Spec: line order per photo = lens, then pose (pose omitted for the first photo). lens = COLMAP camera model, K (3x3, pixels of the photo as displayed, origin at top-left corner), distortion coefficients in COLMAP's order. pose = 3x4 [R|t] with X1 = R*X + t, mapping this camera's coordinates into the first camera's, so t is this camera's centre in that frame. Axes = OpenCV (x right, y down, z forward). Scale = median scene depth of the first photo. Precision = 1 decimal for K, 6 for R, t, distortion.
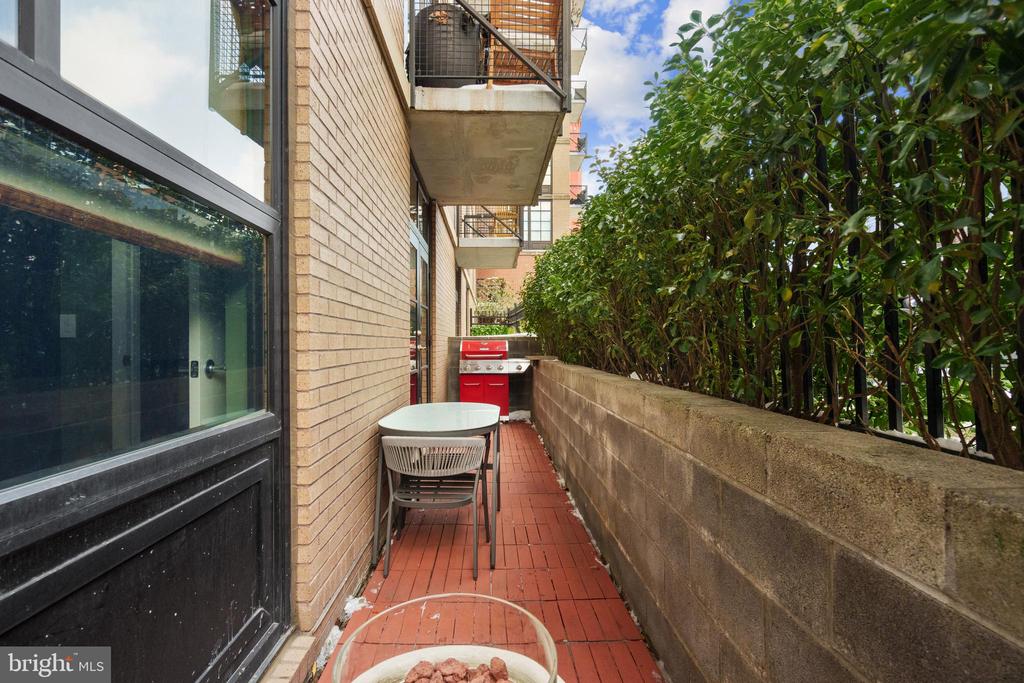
lens RADIAL K [[468.2, 0, 512.0], [0, 468.2, 341.5], [0, 0, 1]] dist [-0.001390, -0.000344]
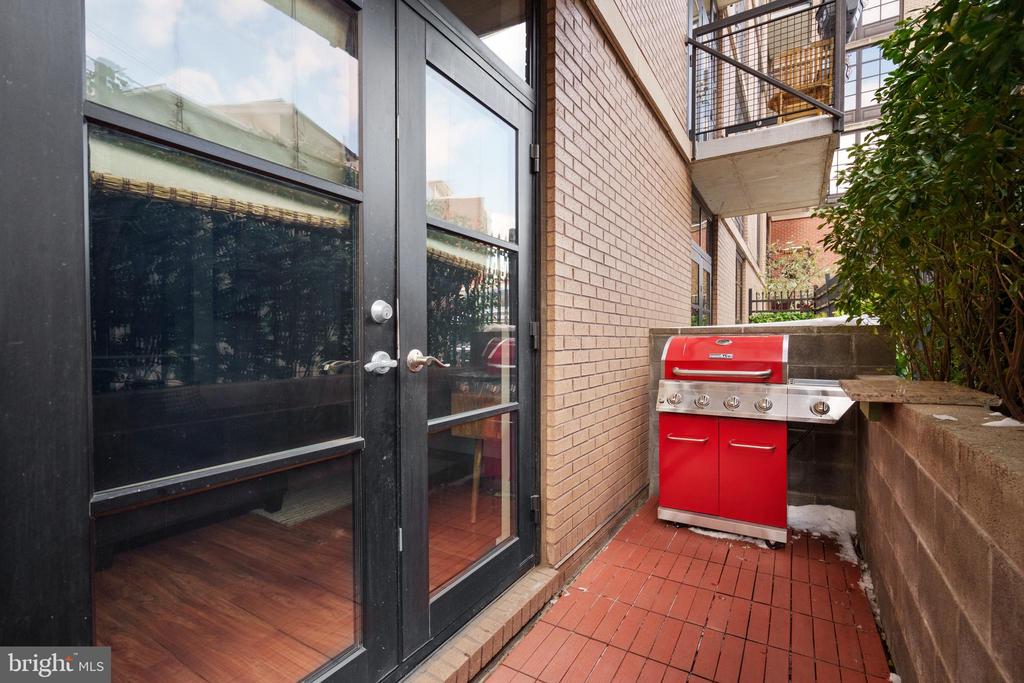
lens RADIAL K [[468.2, 0, 512.0], [0, 468.2, 341.5], [0, 0, 1]] dist [-0.001390, -0.000344]
pose [[0.828525, 0.013092, -0.559799, 0.019044], [-0.005709, 0.999872, 0.014934, -0.001442], [0.559923, -0.009178, 0.828494, 0.552912]]
